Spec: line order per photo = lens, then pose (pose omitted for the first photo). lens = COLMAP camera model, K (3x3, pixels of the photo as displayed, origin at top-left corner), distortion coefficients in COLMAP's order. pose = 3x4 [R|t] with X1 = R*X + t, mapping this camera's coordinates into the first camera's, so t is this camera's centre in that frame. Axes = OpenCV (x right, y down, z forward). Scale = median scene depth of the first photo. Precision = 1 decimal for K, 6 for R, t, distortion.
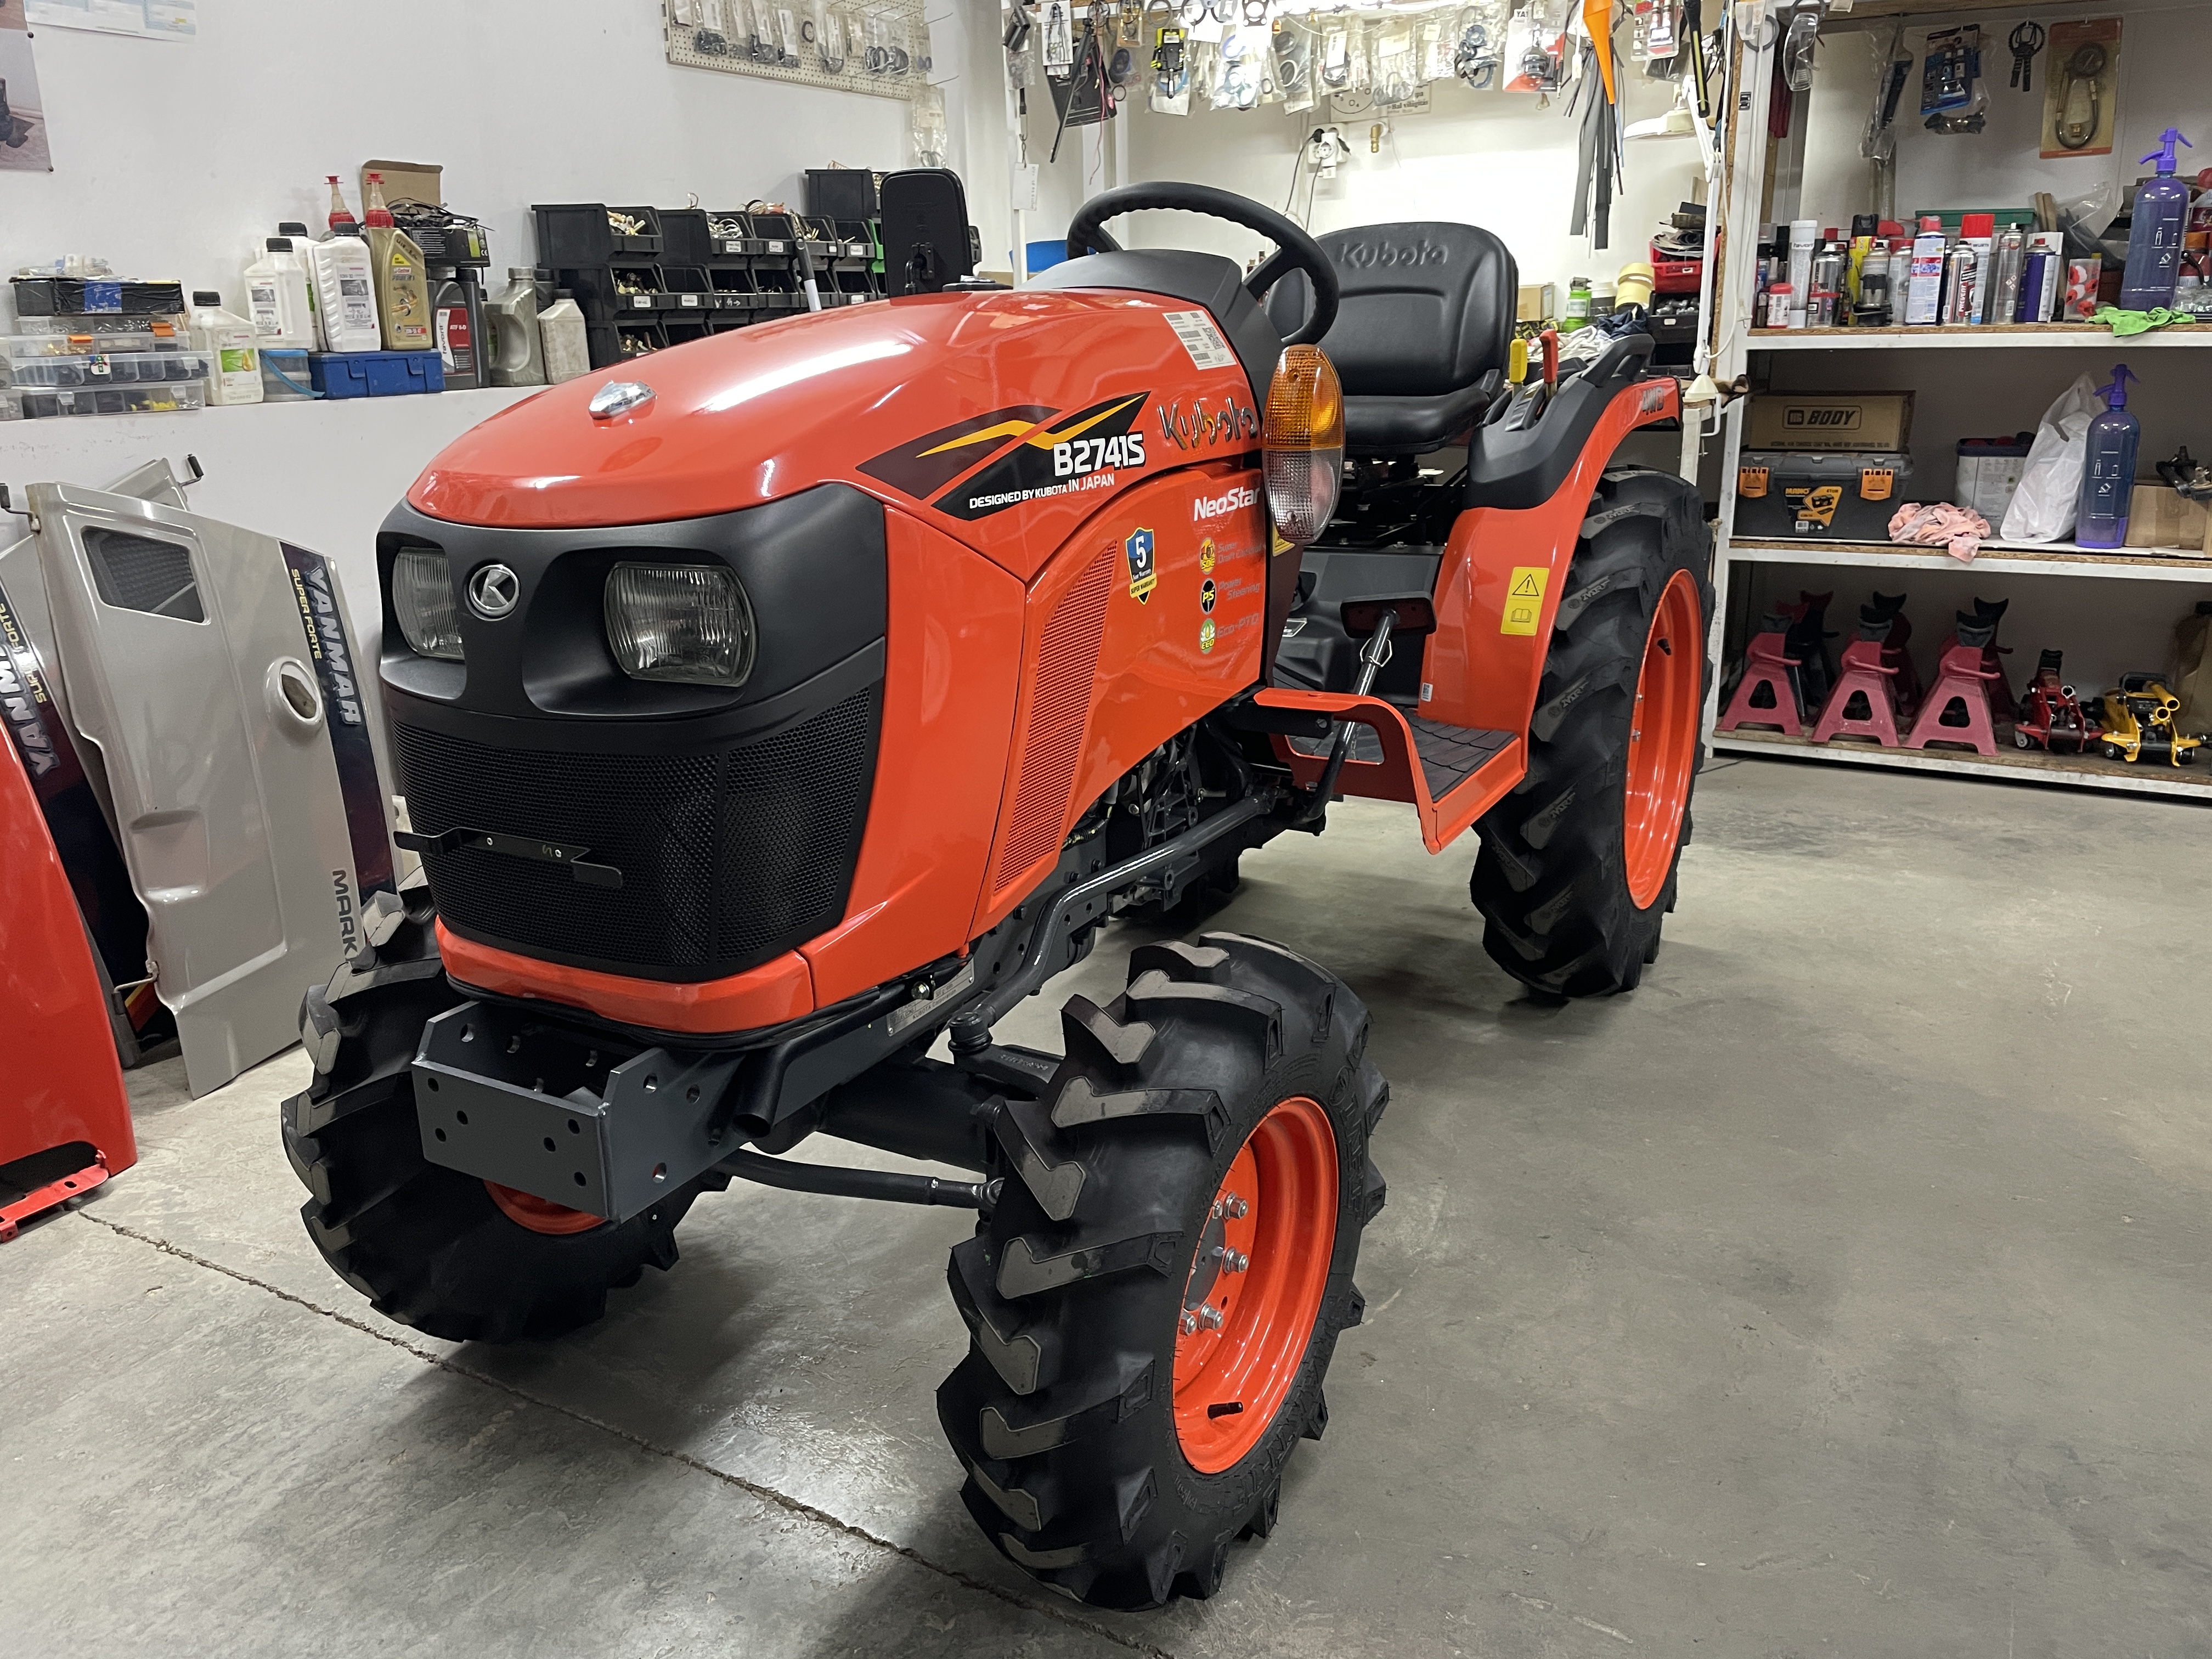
lens RADIAL K [[1667.3, 0, 1088.0], [0, 1667.3, 812.8], [0, 0, 1]] dist [0.089159, -0.121070]
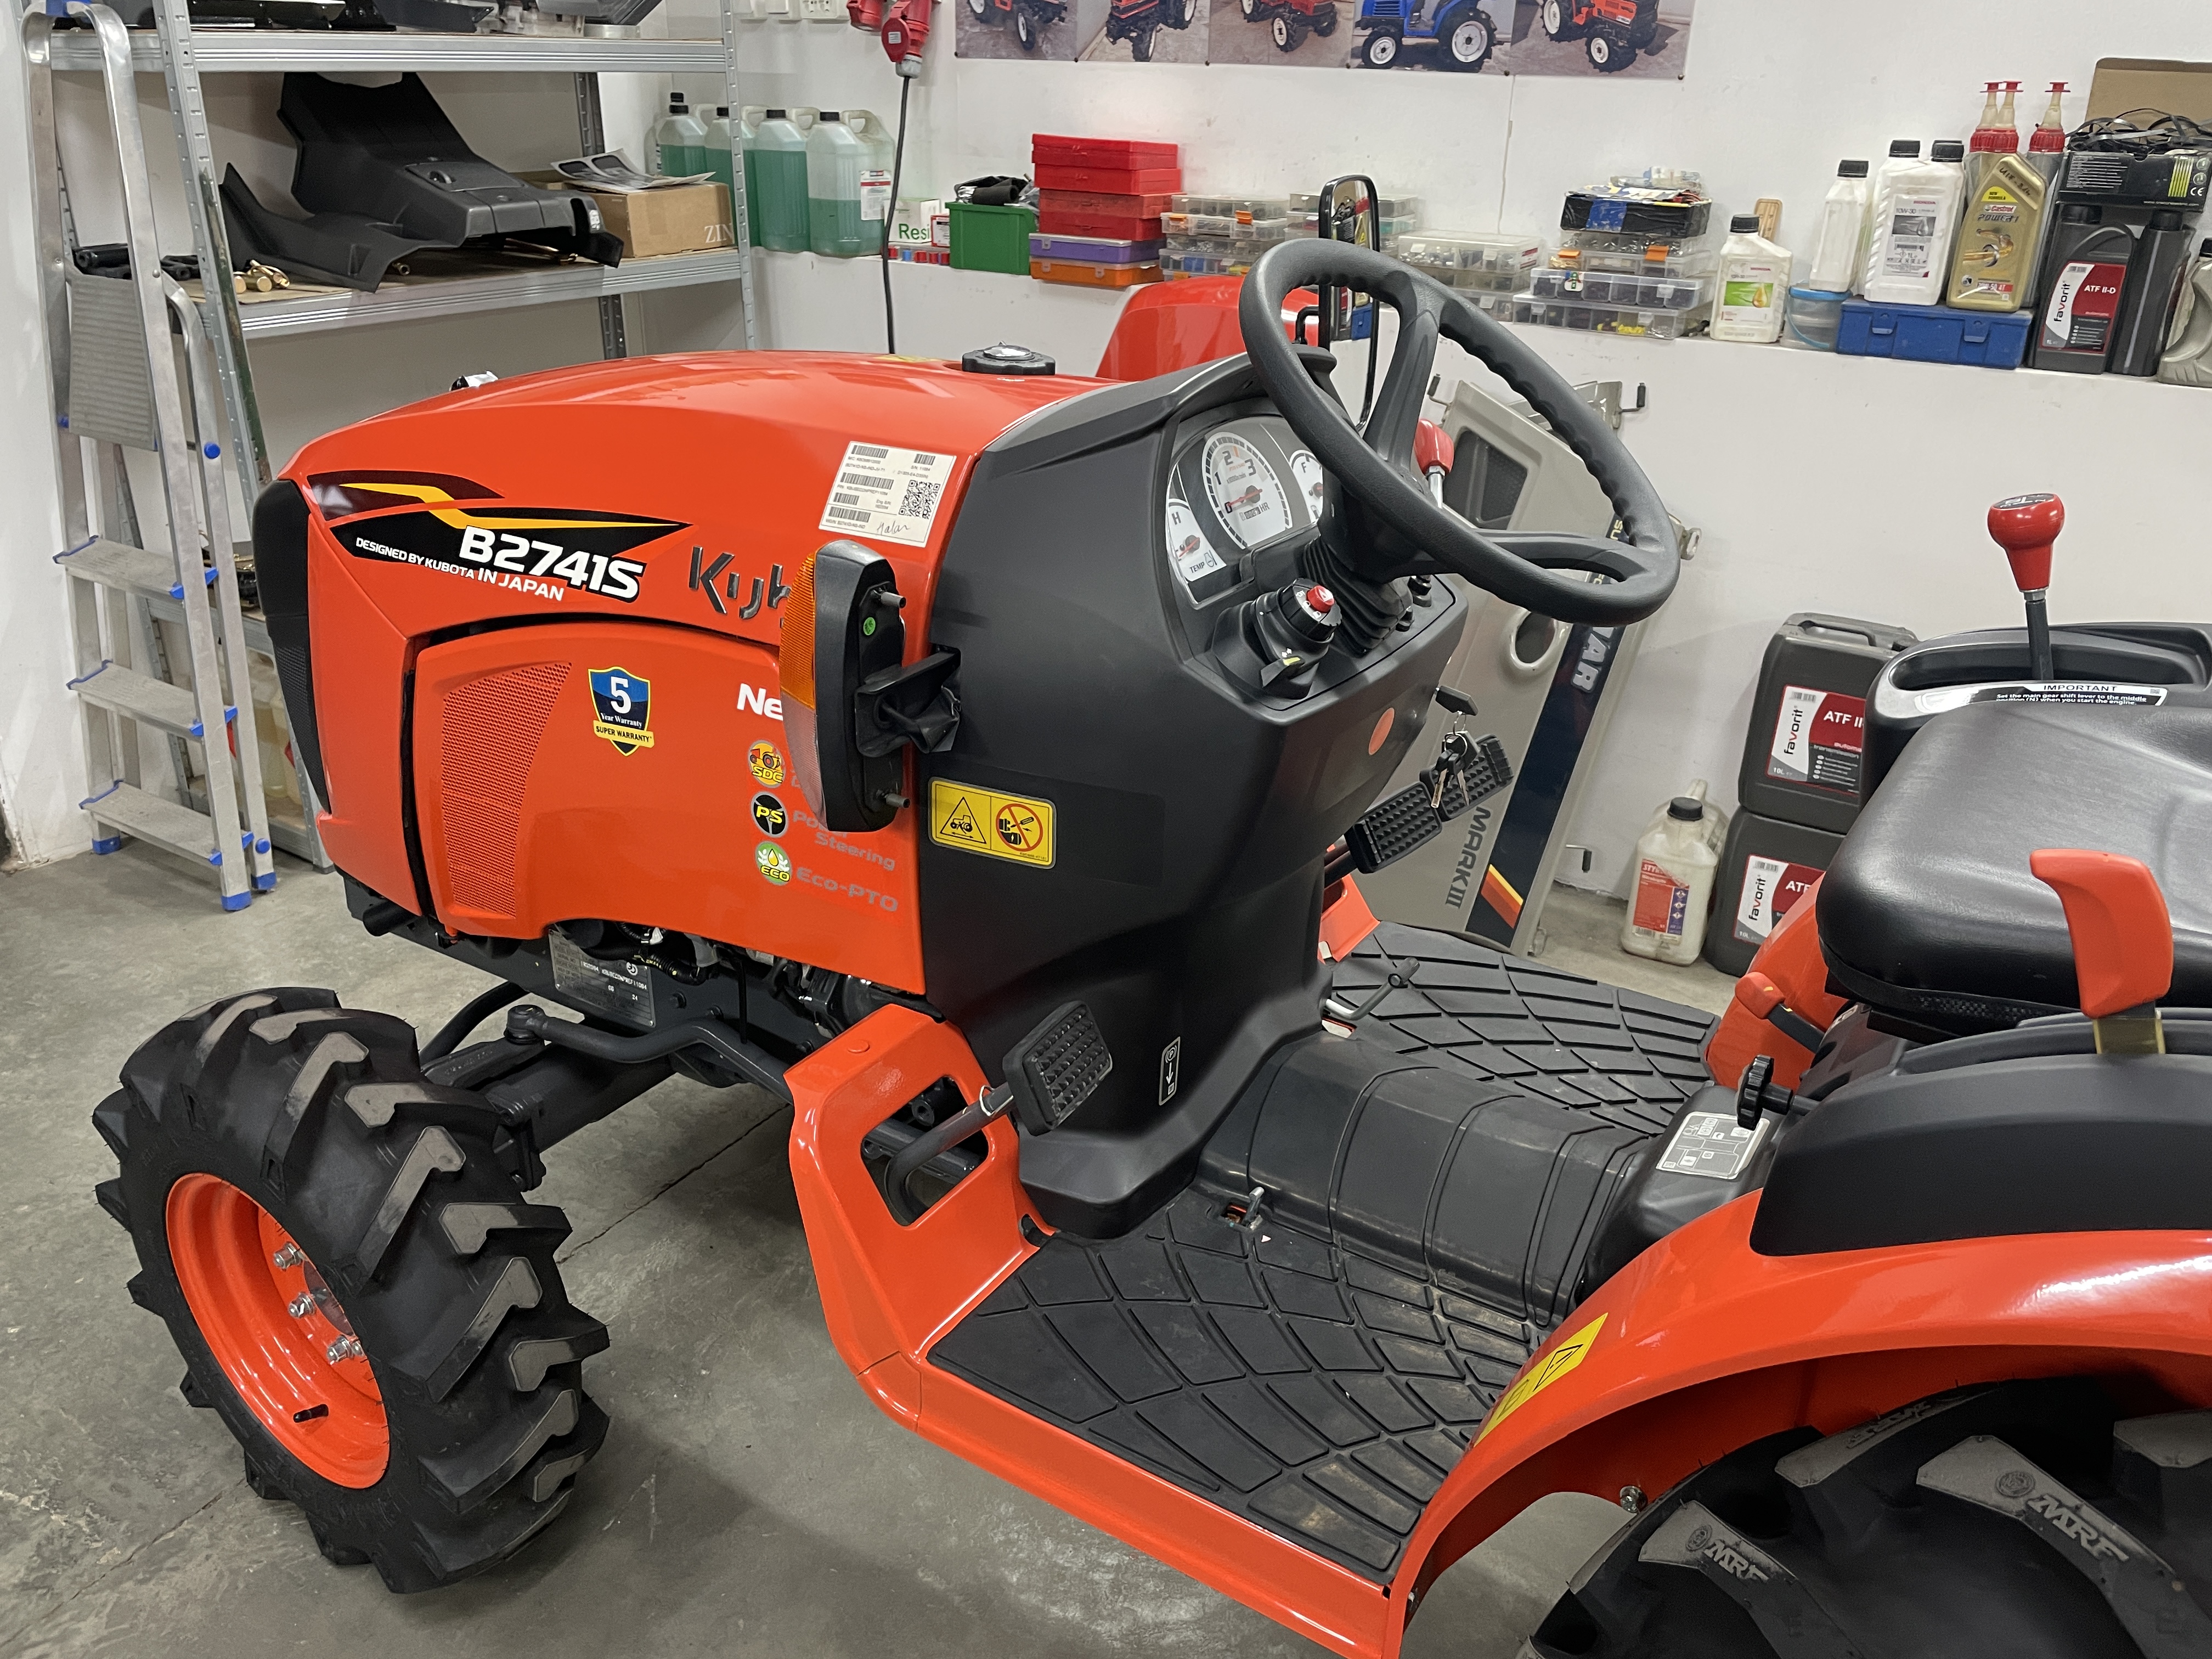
lens RADIAL K [[1672.9, 0, 1098.5], [0, 1672.9, 804.3], [0, 0, 1]] dist [0.087616, -0.120654]
pose [[-0.044606, 0.422306, -0.905355, 0.465642], [-0.308047, 0.856283, 0.414593, -0.307546], [0.950325, 0.297385, 0.091895, 0.674858]]
